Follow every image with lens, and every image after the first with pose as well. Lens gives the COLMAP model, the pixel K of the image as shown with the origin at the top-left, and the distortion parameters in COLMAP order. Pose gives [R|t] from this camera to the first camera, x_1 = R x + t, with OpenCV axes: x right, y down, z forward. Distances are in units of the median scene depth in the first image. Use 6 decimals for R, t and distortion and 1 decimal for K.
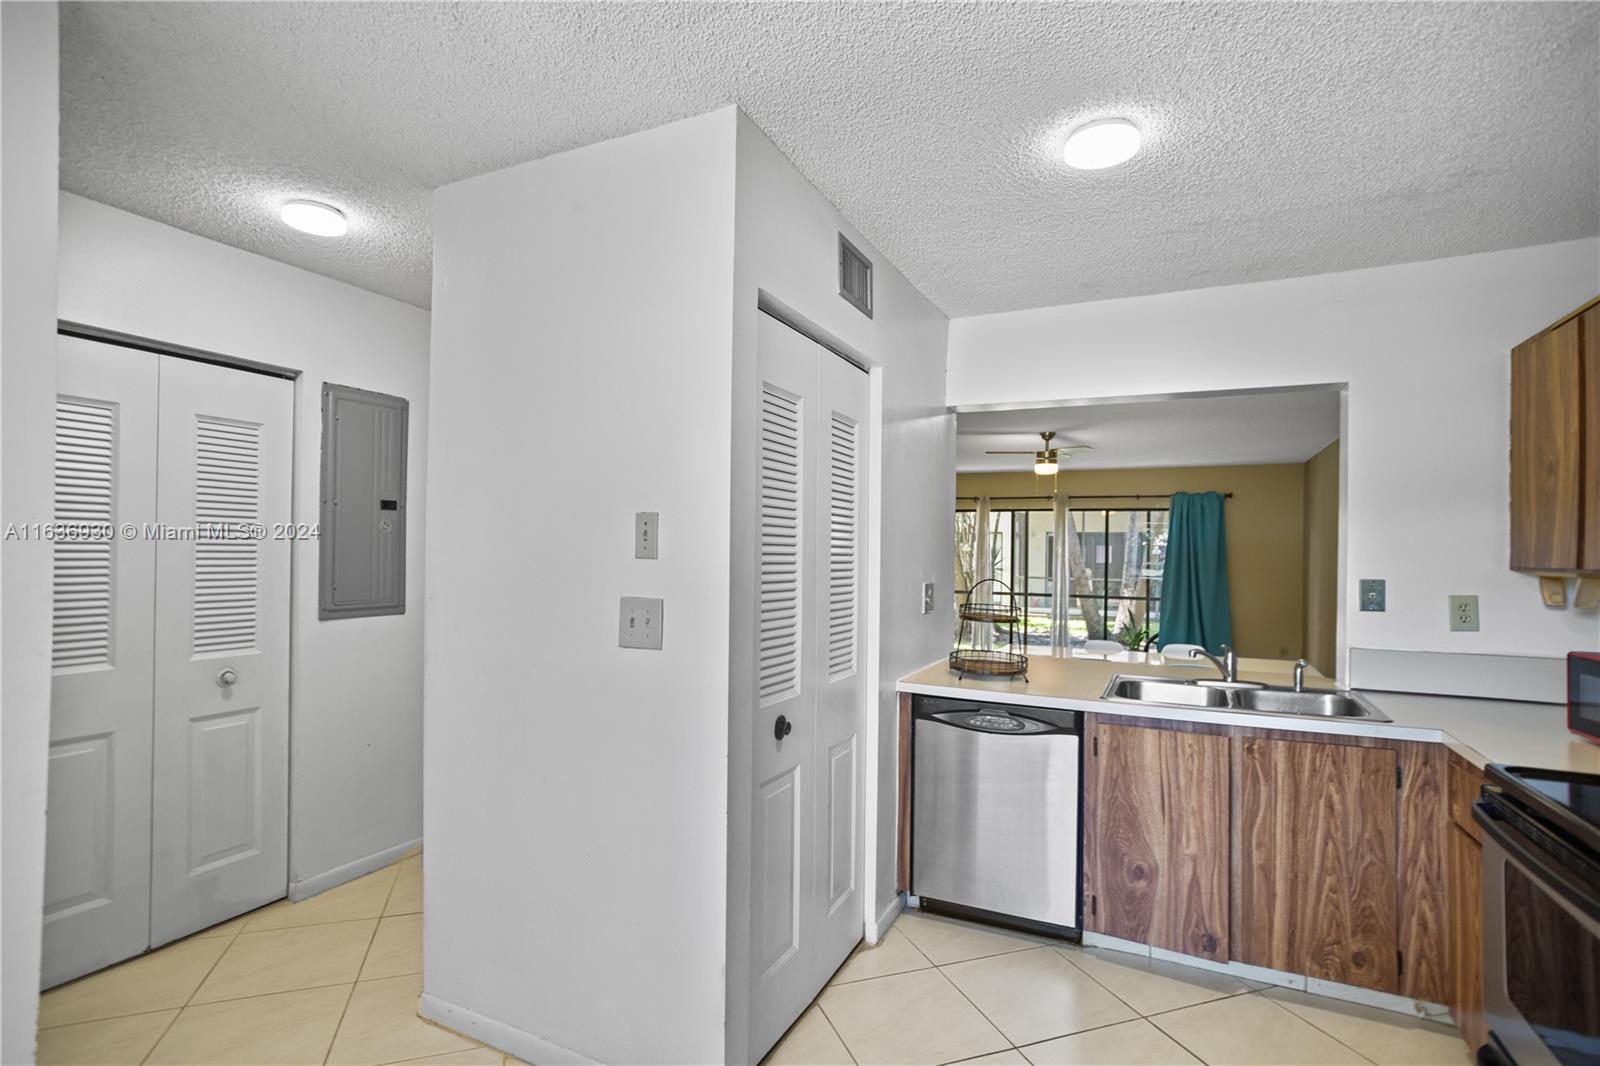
lens RADIAL K [[768.0, 0, 797.0], [0, 768.0, 547.2], [0, 0, 1]] dist [-0.047935, 0.029262]
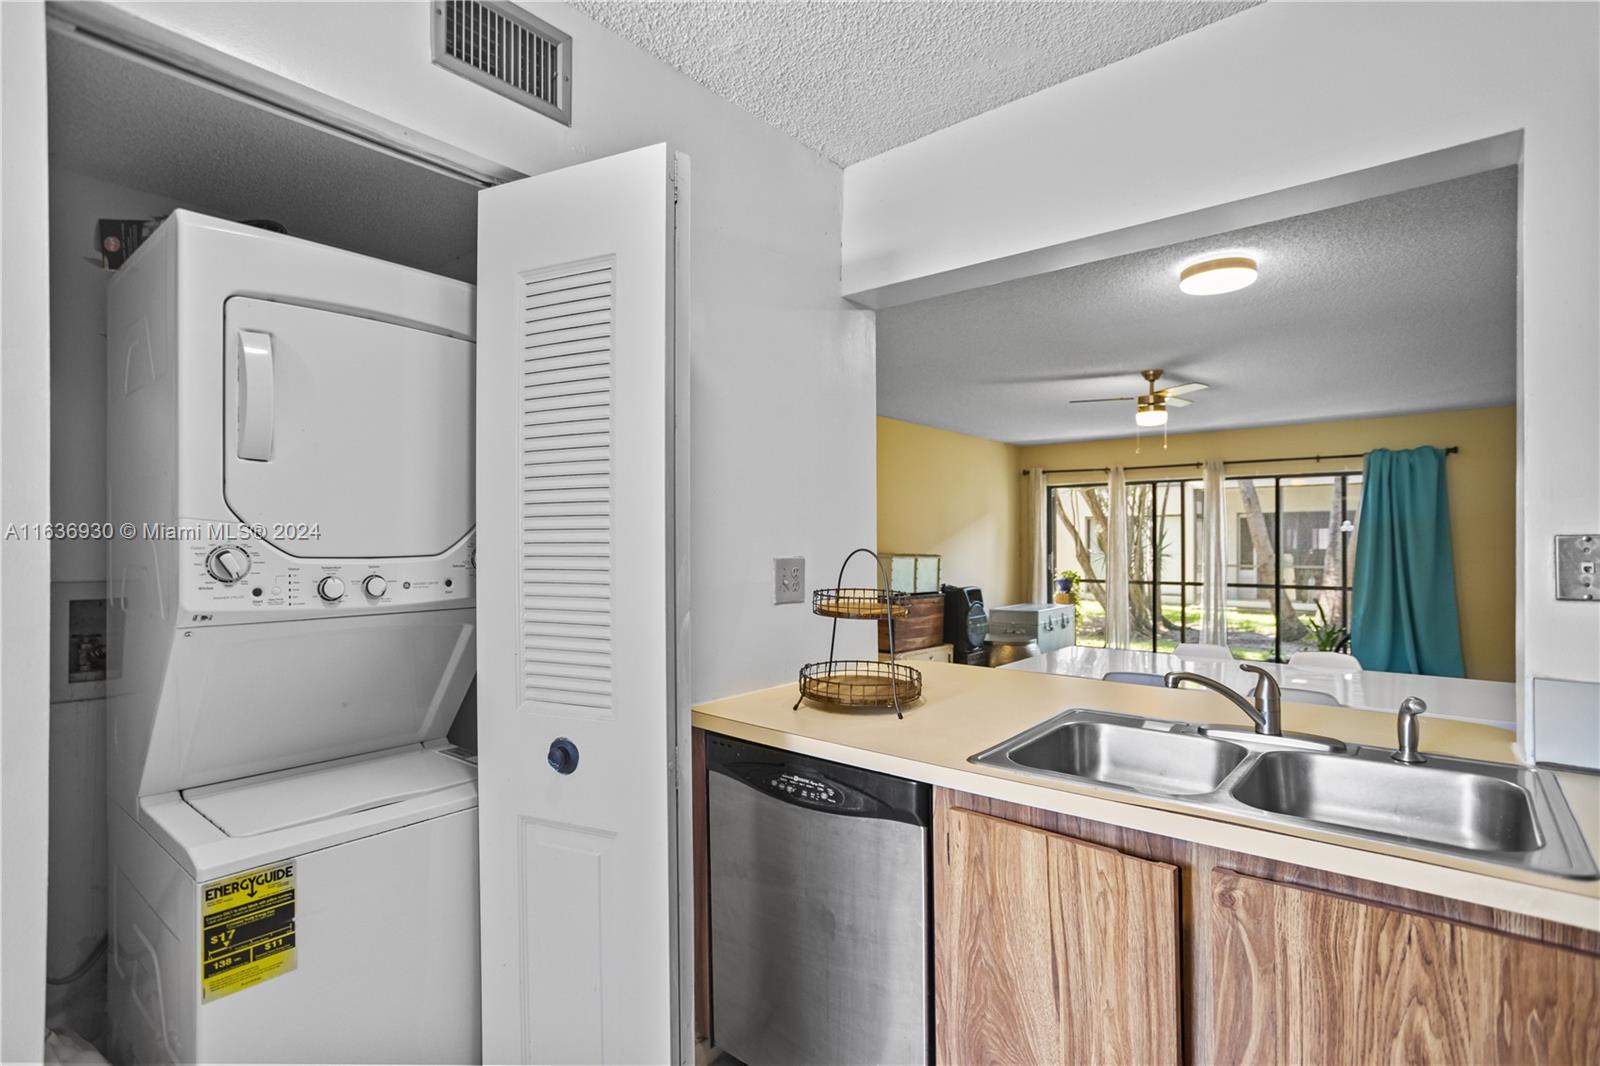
lens RADIAL K [[774.4, 0, 787.7], [0, 774.4, 540.8], [0, 0, 1]] dist [-0.047016, 0.028165]
pose [[0.971305, -0.016288, -0.237281, 0.422900], [0.016602, 0.999862, -0.000676, 0.042088], [0.237259, -0.003282, 0.971441, 0.453898]]
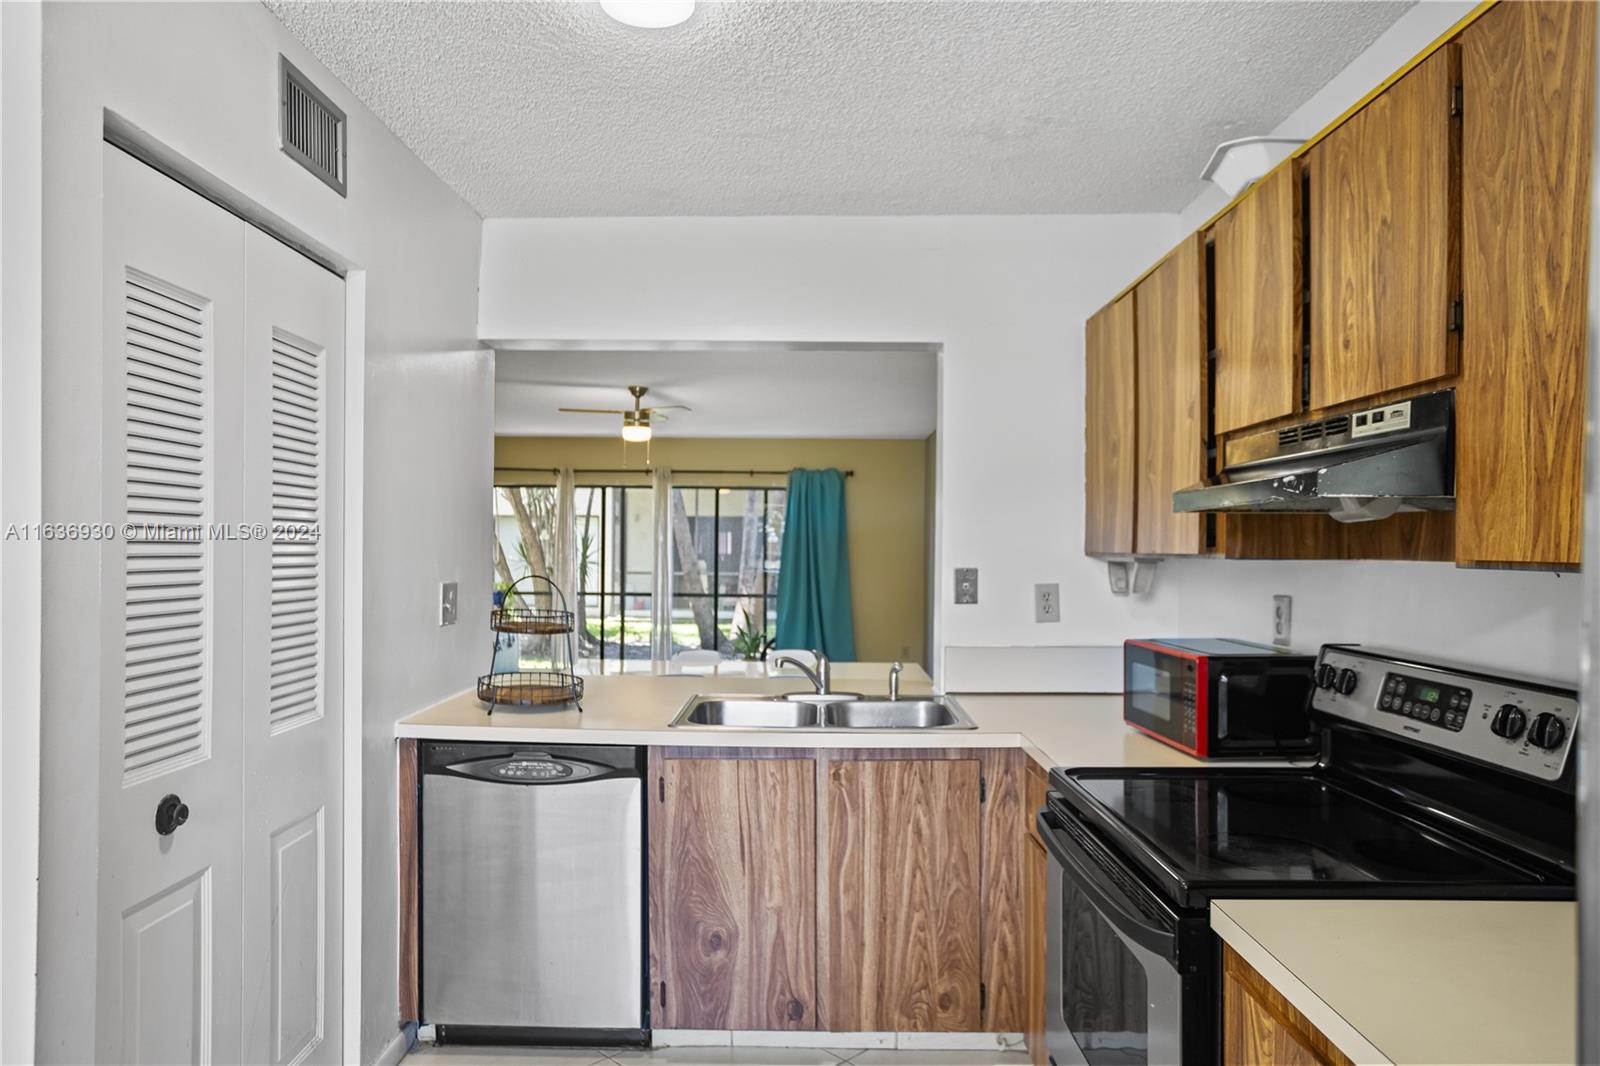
lens RADIAL K [[998.4, 0, 778.4], [0, 998.4, 547.0], [0, 0, 1]] dist [-0.039739, 0.056199]
pose [[0.907011, -0.007461, 0.421041, 0.077145], [0.002470, 0.999920, 0.012399, 0.003228], [-0.421100, -0.010206, 0.906957, 0.034892]]
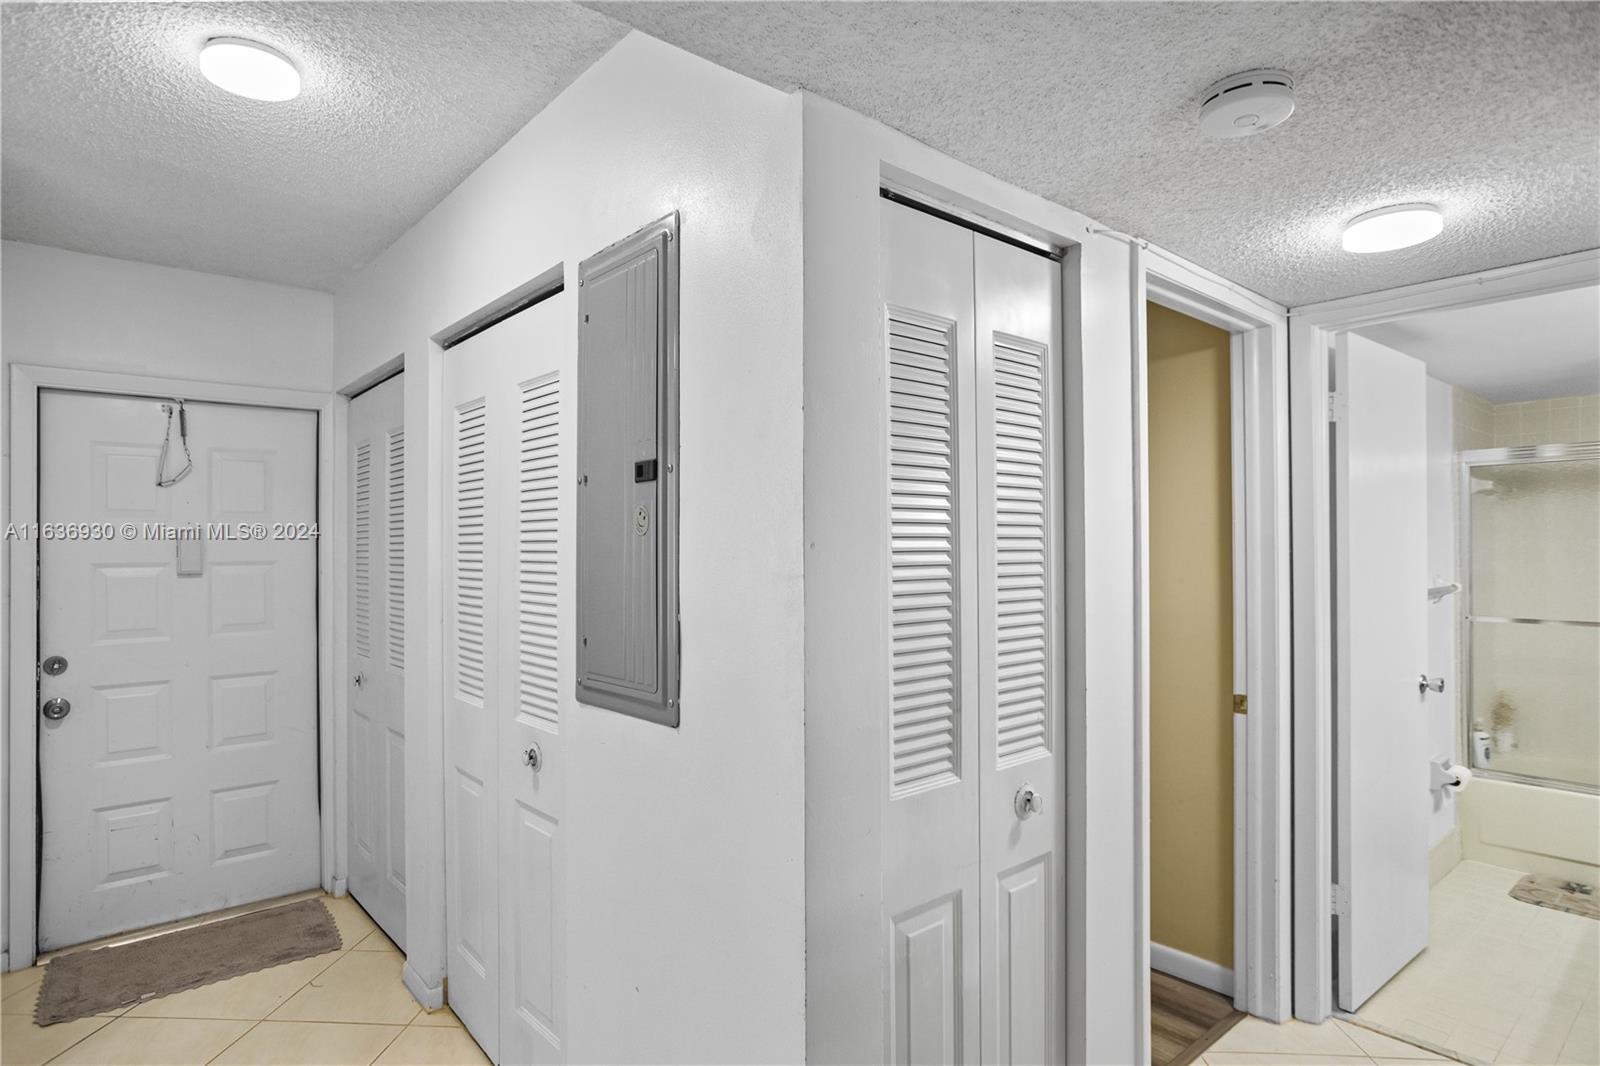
lens RADIAL K [[830.6, 0, 797.5], [0, 830.6, 549.4], [0, 0, 1]] dist [-0.000832, -0.000059]
pose [[-0.373671, -0.011214, -0.927494, -0.169525], [0.009326, 0.999831, -0.015846, -0.001949], [0.927515, -0.014571, -0.373503, 1.715706]]
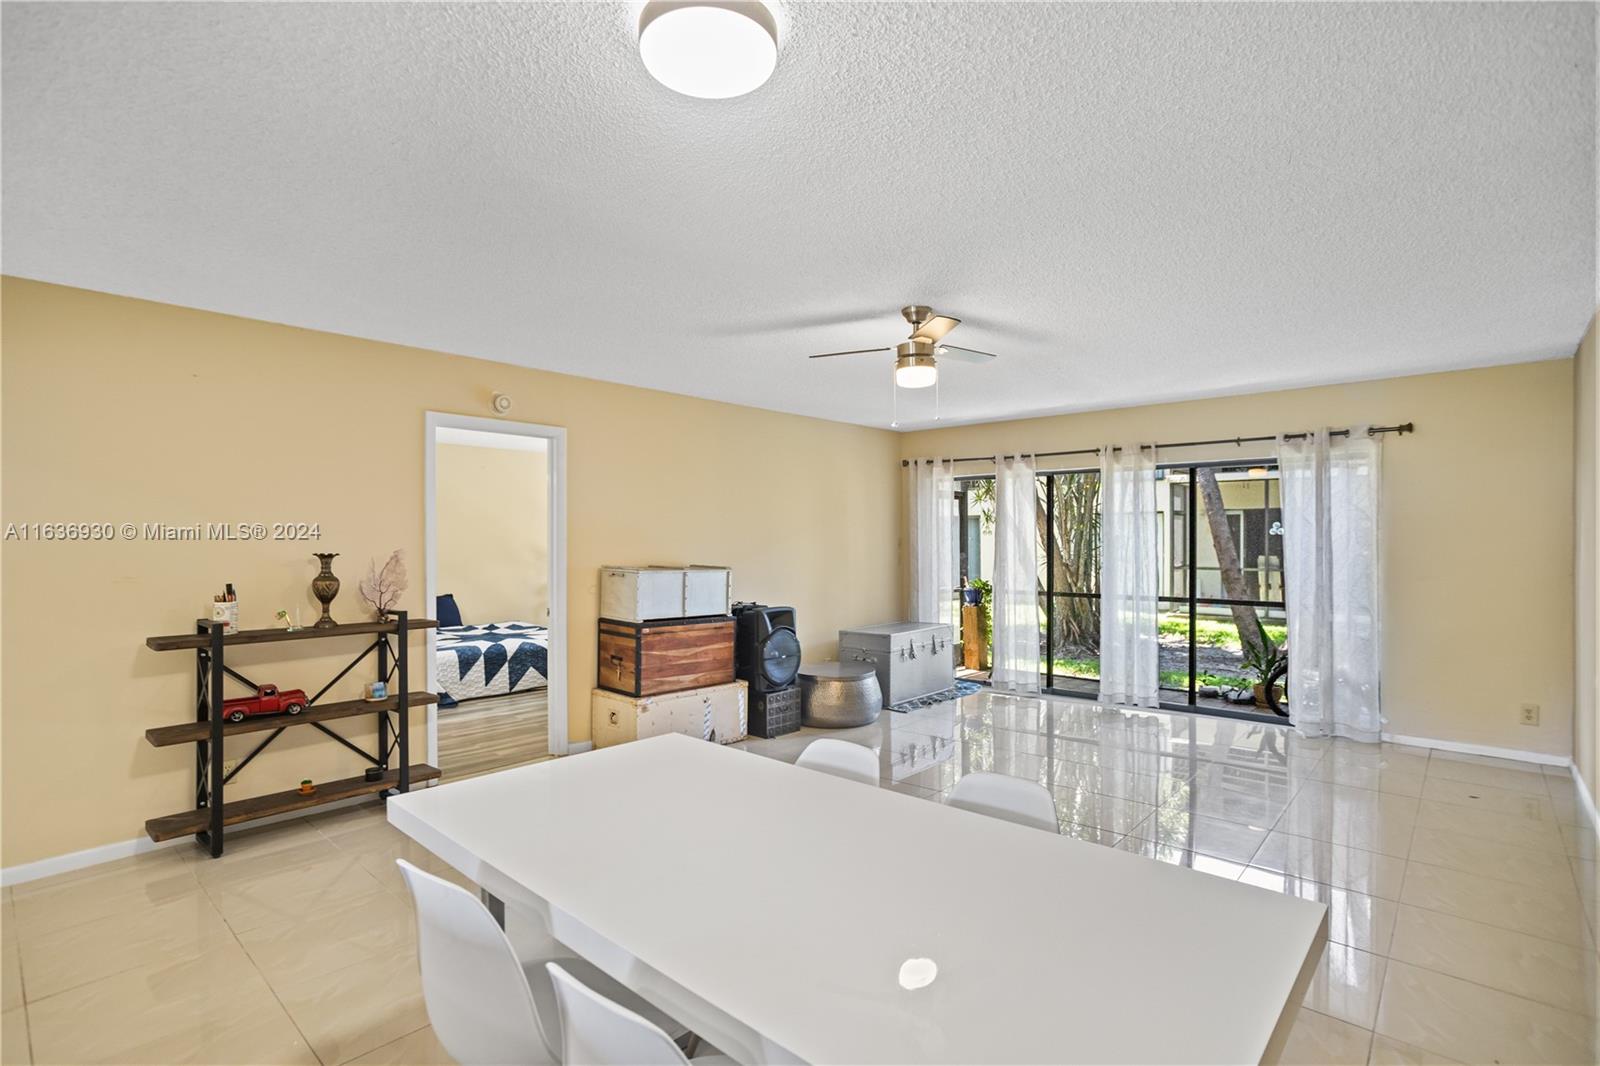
lens RADIAL K [[774.4, 0, 787.7], [0, 774.4, 540.8], [0, 0, 1]] dist [-0.047016, 0.028165]
pose [[0.961496, -0.015011, -0.274407, 1.077839], [0.016580, 0.999857, 0.003400, 0.021009], [0.274317, -0.007819, 0.961608, 1.280025]]
